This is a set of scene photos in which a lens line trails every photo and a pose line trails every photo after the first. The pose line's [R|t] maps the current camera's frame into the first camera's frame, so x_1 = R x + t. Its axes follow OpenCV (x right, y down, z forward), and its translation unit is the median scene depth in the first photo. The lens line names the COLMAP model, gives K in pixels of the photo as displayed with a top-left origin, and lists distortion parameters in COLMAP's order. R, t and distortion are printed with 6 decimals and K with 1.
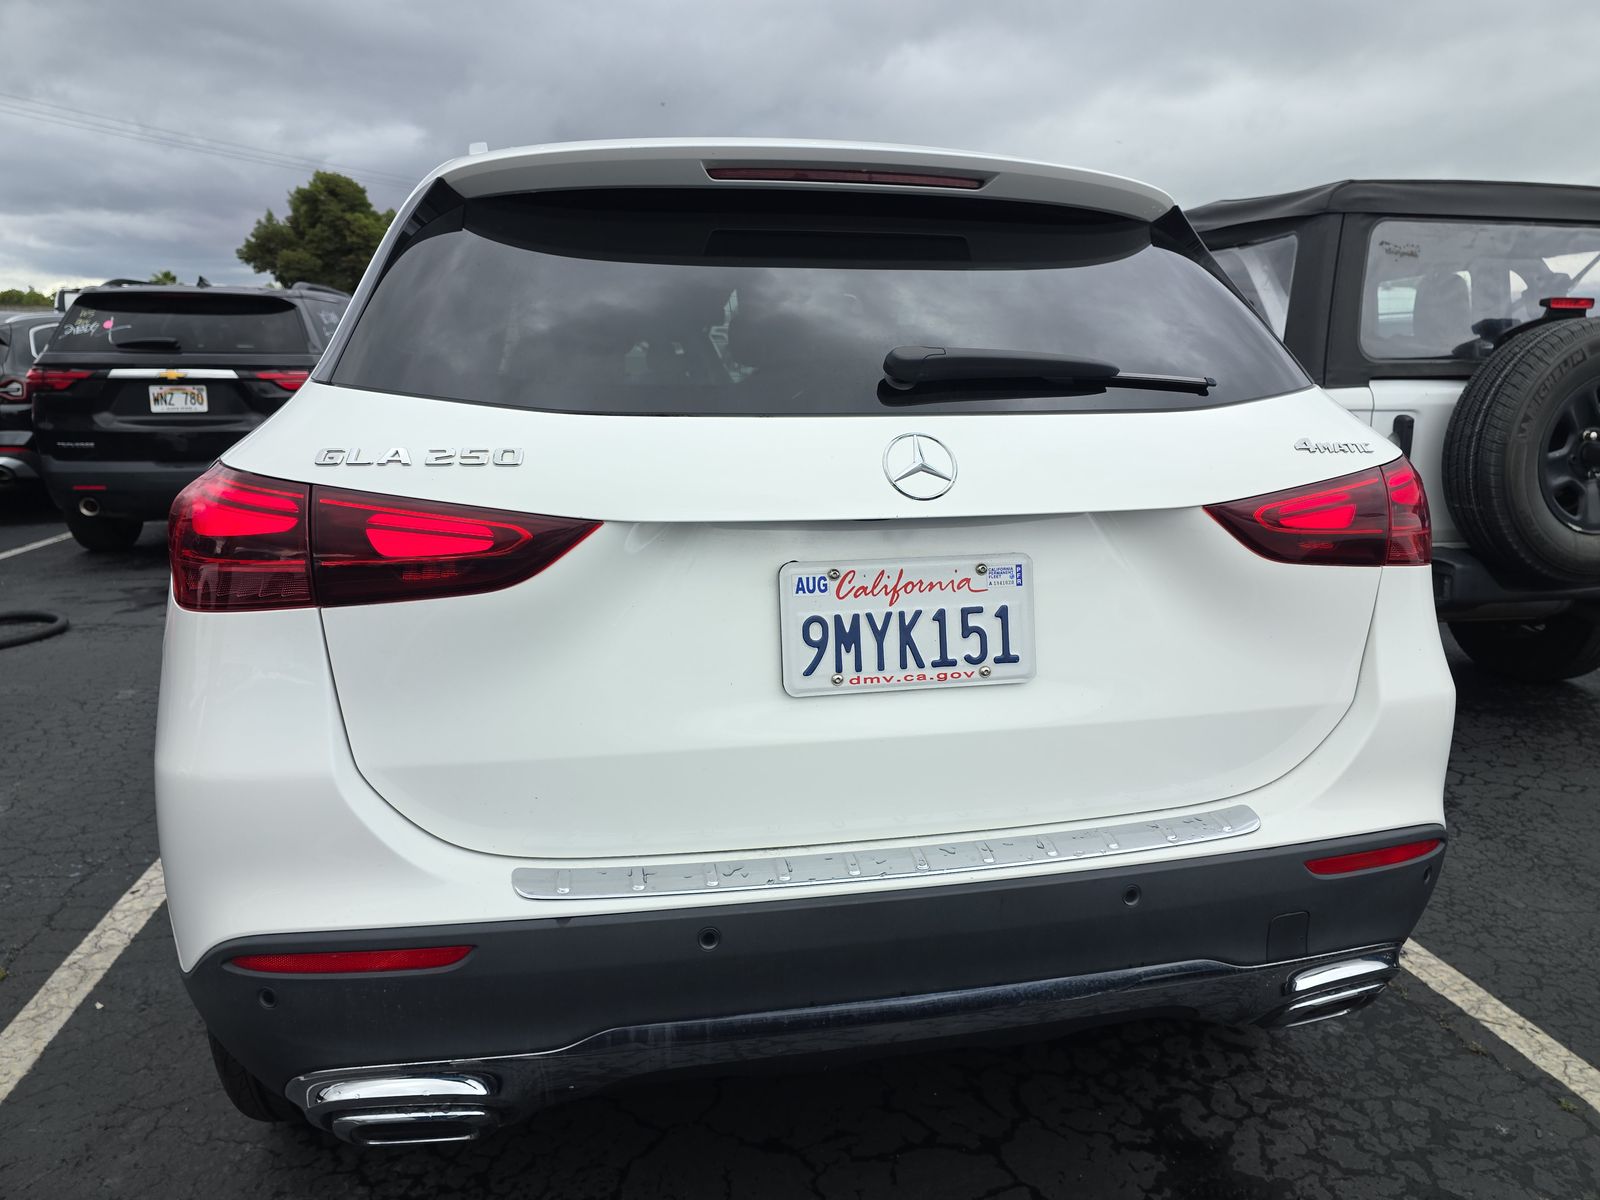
lens RADIAL K [[1054.2, 0, 800.0], [0, 1054.2, 600.0], [0, 0, 1]] dist [0.065786, -0.061898]
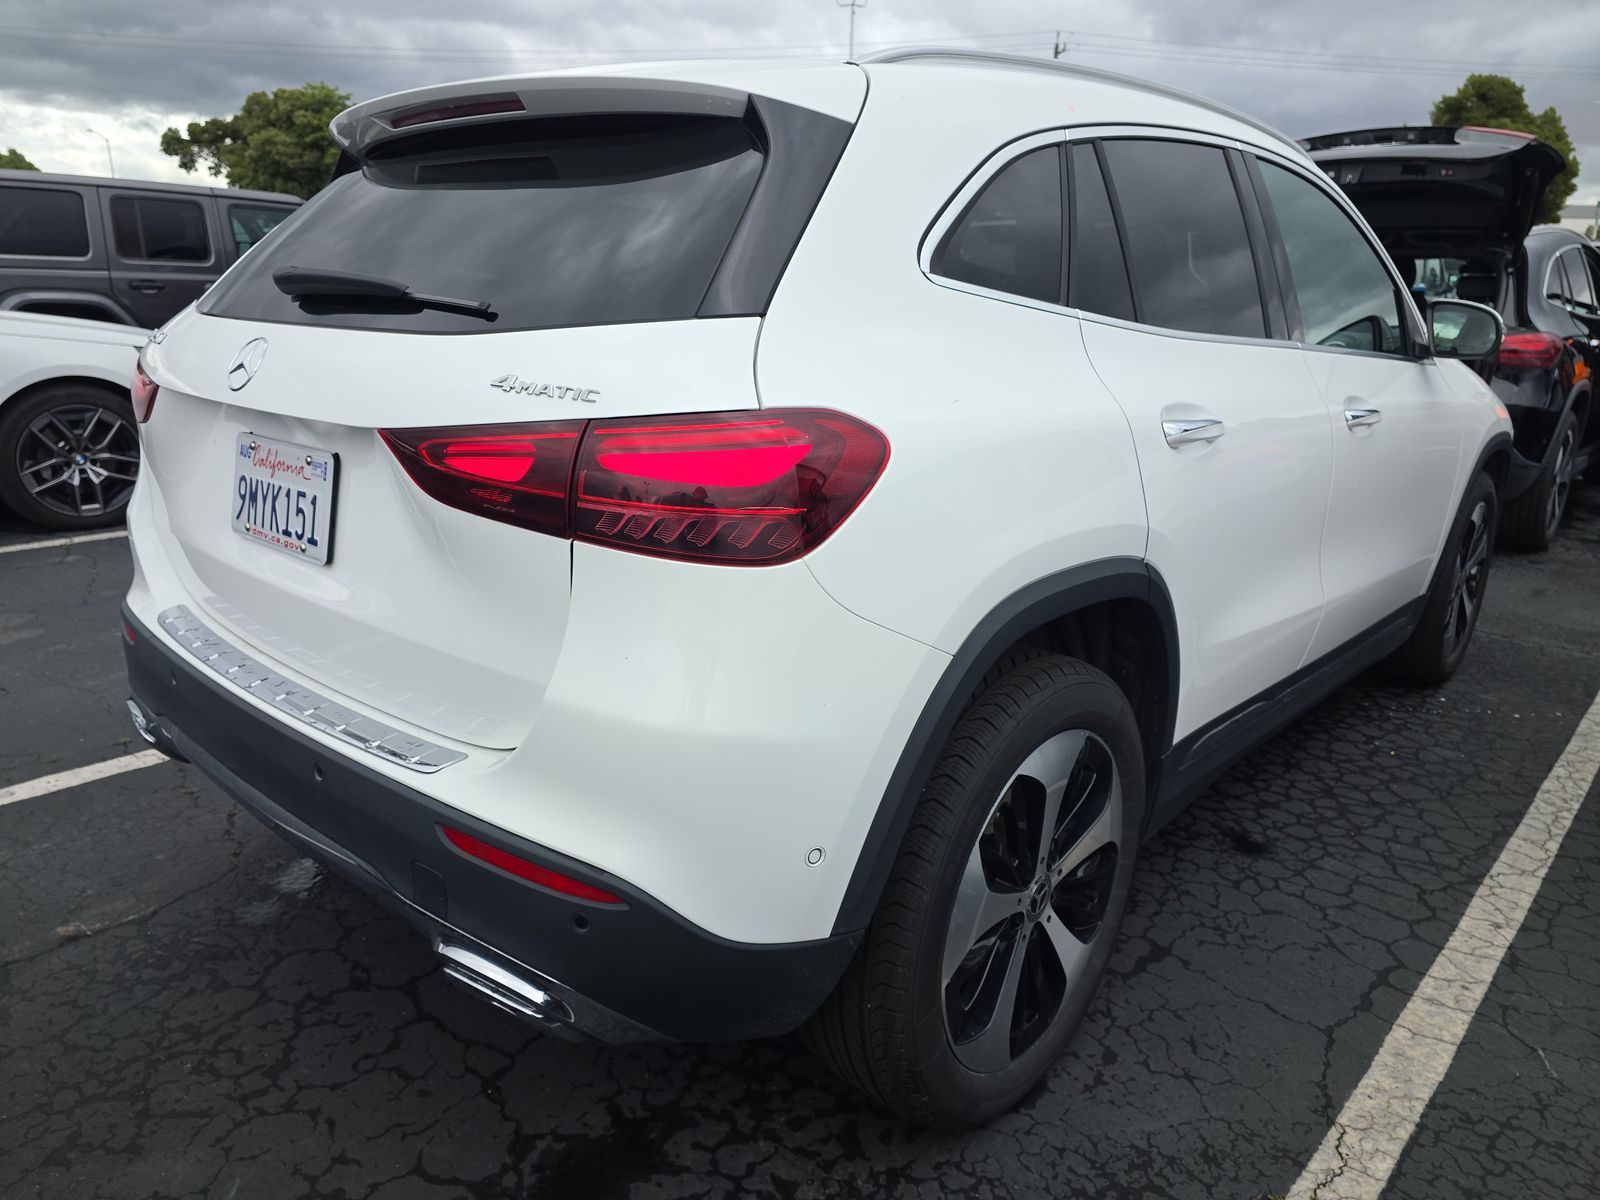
lens RADIAL K [[1054.2, 0, 800.0], [0, 1054.2, 600.0], [0, 0, 1]] dist [0.065786, -0.061898]
pose [[0.595820, 0.233803, -0.768332, 1.324617], [-0.183079, 0.971038, 0.153514, -0.147751], [0.781972, 0.049199, 0.621368, 0.642678]]
